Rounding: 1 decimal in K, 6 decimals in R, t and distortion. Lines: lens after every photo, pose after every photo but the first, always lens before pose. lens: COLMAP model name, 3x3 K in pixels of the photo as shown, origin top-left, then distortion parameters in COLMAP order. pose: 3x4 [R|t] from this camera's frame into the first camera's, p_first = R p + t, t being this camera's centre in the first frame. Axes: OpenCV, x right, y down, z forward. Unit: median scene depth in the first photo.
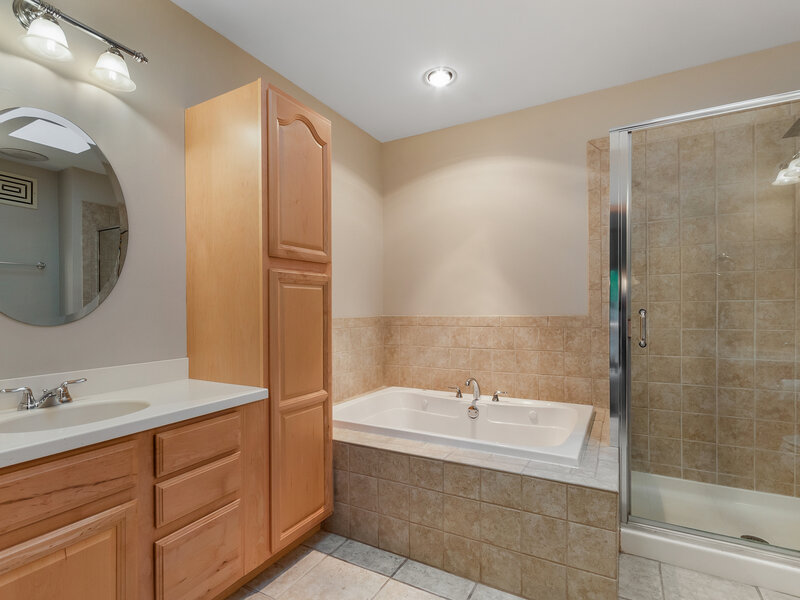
lens RADIAL K [[396.8, 0, 396.9], [0, 396.8, 304.9], [0, 0, 1]] dist [-0.003458, 0.000548]
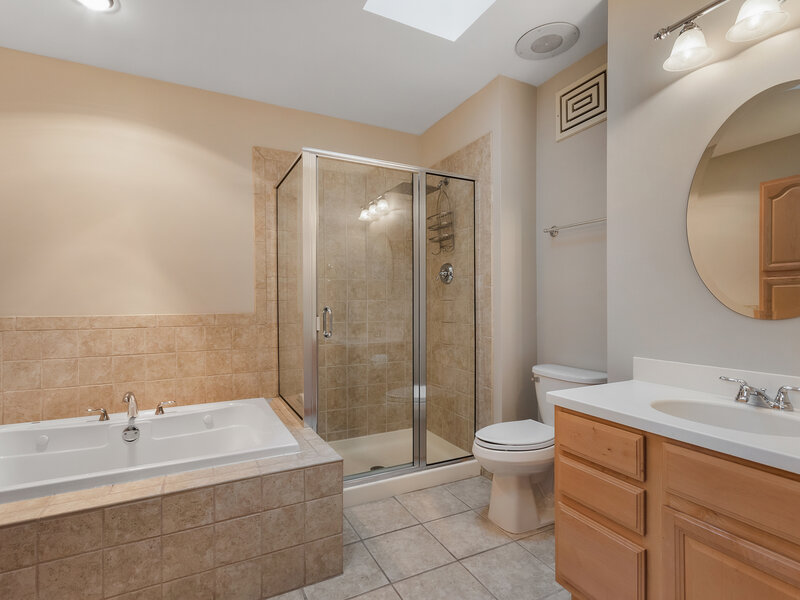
lens RADIAL K [[396.8, 0, 396.9], [0, 396.8, 304.9], [0, 0, 1]] dist [-0.003458, 0.000548]
pose [[0.561048, 0.005831, 0.827763, -0.203055], [-0.009685, 0.999953, -0.000479, 0.002770], [-0.827726, -0.007748, 0.561078, 0.115935]]
